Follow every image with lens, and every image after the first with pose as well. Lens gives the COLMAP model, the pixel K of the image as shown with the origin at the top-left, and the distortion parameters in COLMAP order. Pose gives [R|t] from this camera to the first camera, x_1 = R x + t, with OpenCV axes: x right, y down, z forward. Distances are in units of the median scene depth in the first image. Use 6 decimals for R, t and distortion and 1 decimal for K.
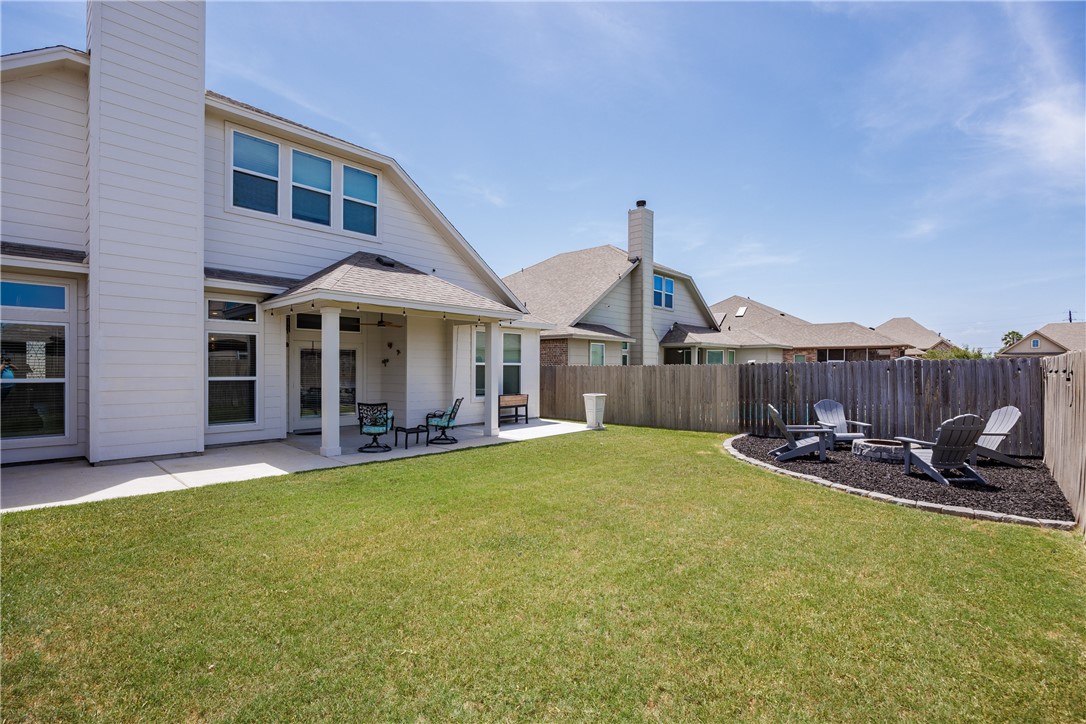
lens RADIAL K [[499.6, 0, 541.1], [0, 499.6, 366.1], [0, 0, 1]] dist [-0.017610, 0.000031]
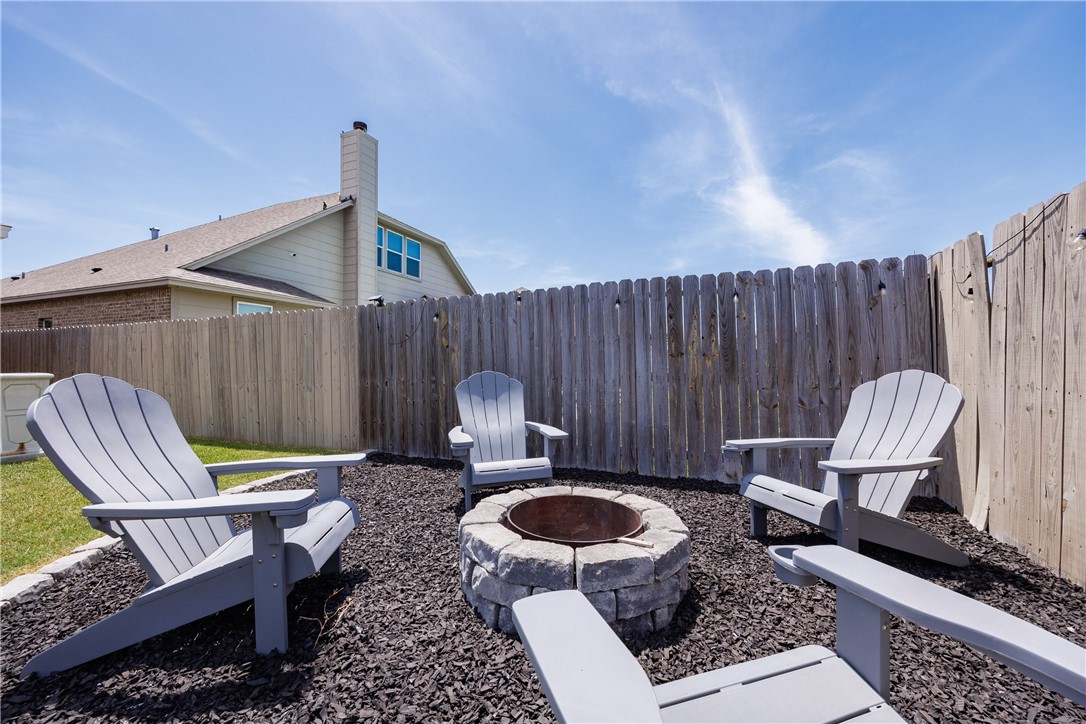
lens RADIAL K [[434.1, 0, 543.6], [0, 434.1, 358.0], [0, 0, 1]] dist [-0.008574, 0.000103]
pose [[0.937095, 0.004846, 0.349040, 0.396165], [0.000899, 0.999867, -0.016294, 0.049766], [-0.349073, 0.015582, 0.936966, 0.519974]]
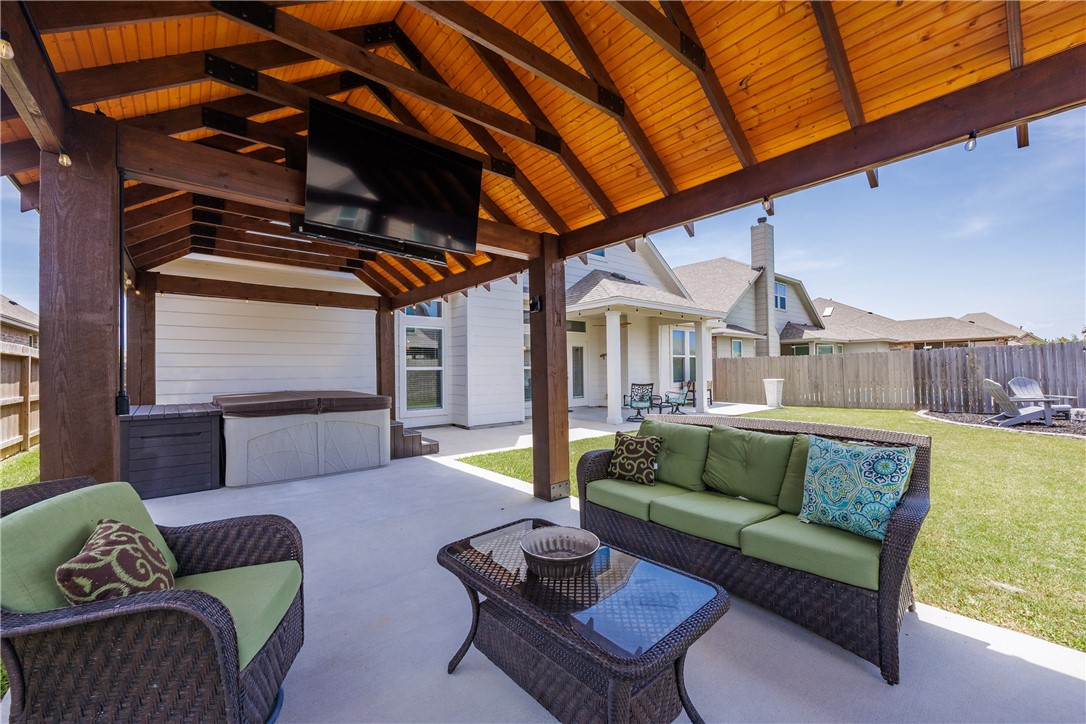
lens RADIAL K [[433.9, 0, 543.0], [0, 433.9, 362.0], [0, 0, 1]] dist [-0.000546, 0.000079]
pose [[0.991437, -0.022502, -0.128636, -0.311306], [0.020234, 0.999617, -0.018905, 0.023203], [0.129012, 0.016140, 0.991512, -0.108417]]
